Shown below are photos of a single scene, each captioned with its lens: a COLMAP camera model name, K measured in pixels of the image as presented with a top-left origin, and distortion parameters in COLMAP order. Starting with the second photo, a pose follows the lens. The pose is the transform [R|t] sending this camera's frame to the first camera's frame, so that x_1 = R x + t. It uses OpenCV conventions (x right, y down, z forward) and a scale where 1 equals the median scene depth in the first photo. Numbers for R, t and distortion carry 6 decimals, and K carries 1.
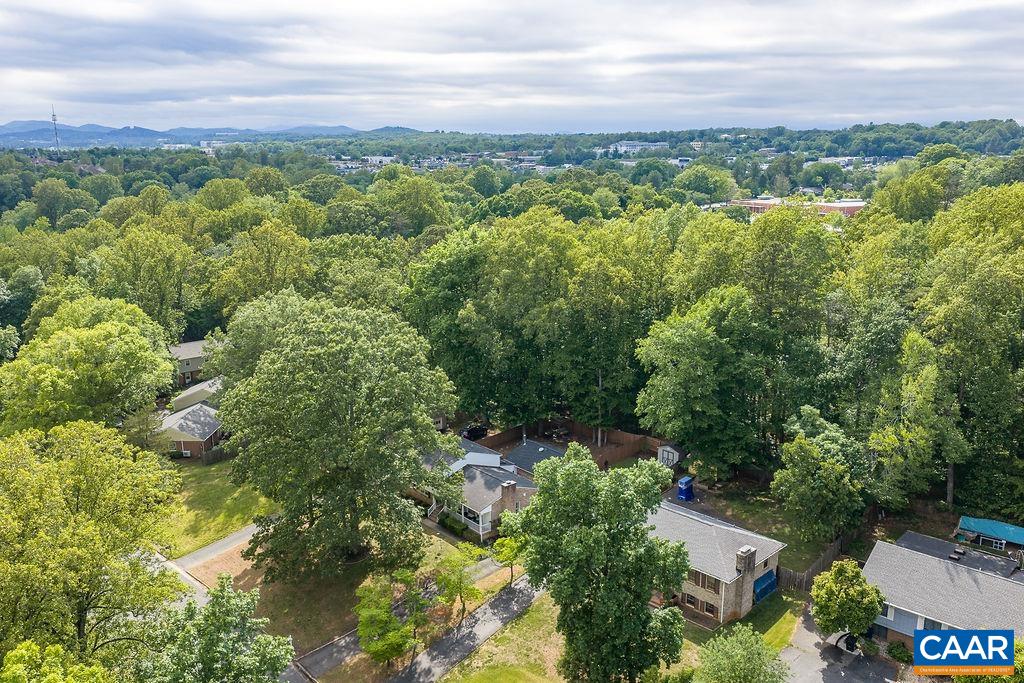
lens RADIAL K [[853.4, 0, 512.0], [0, 853.4, 341.5], [0, 0, 1]] dist [0.003937, -0.010833]
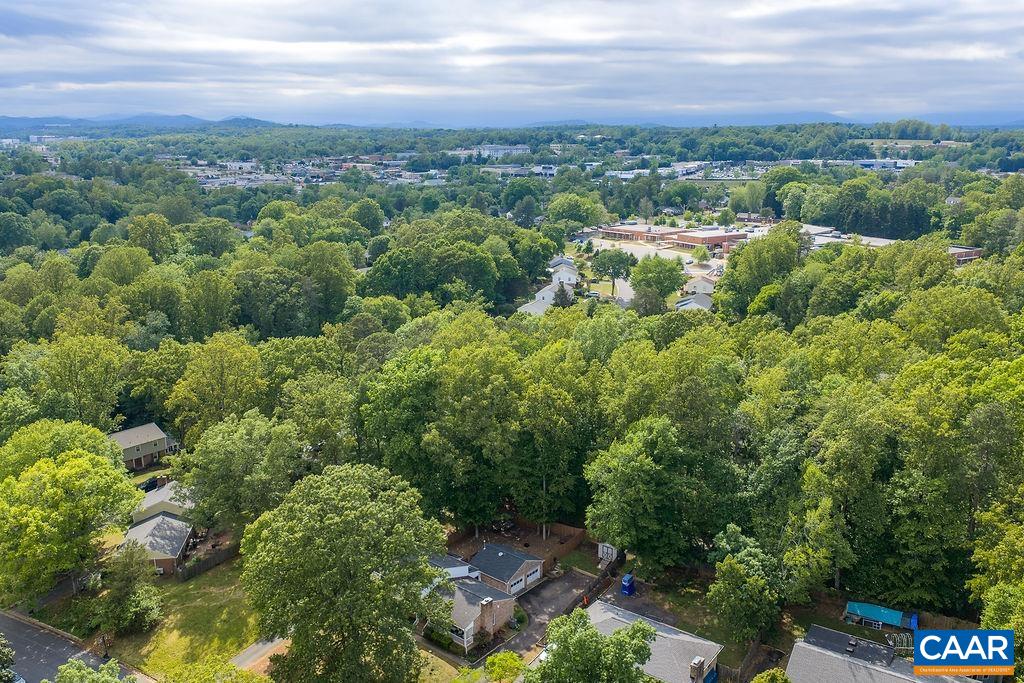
lens RADIAL K [[856.2, 0, 513.3], [0, 856.2, 346.8], [0, 0, 1]] dist [0.007817, -0.005702]
pose [[0.985399, -0.037134, 0.166162, -0.108474], [0.032759, 0.999043, 0.028996, -0.154142], [-0.167080, -0.023129, 0.985672, -0.109806]]
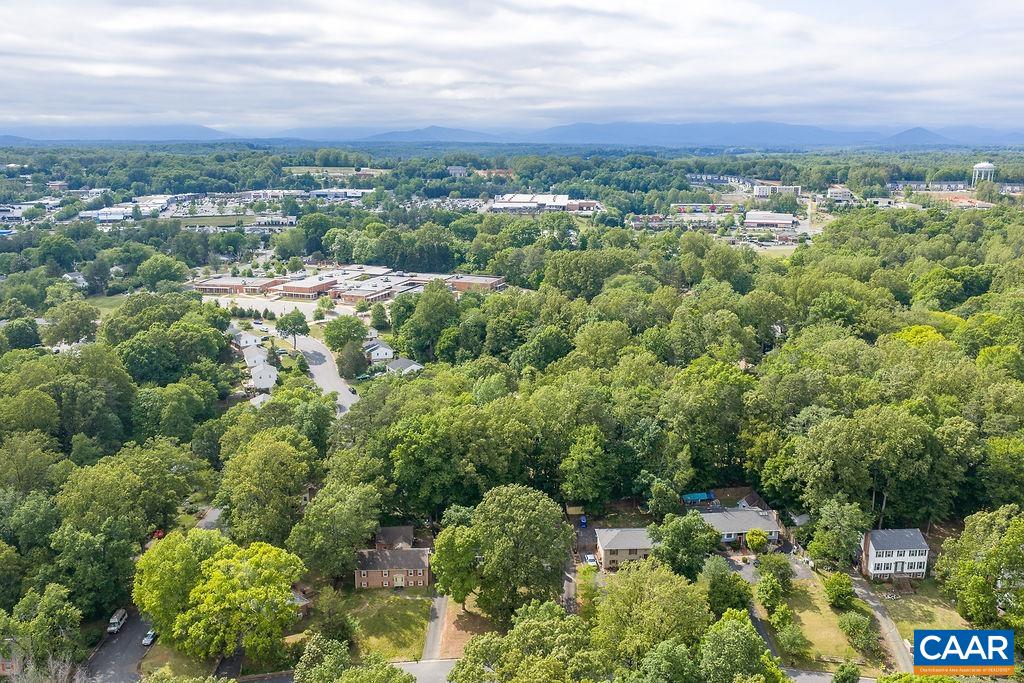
lens RADIAL K [[892.7, 0, 534.7], [0, 892.7, 342.4], [0, 0, 1]] dist [0.008695, 0.001607]
pose [[0.633037, -0.159645, 0.757481, -1.101644], [0.155204, 0.984810, 0.077851, -0.343707], [-0.758403, 0.068282, 0.648199, -0.268483]]
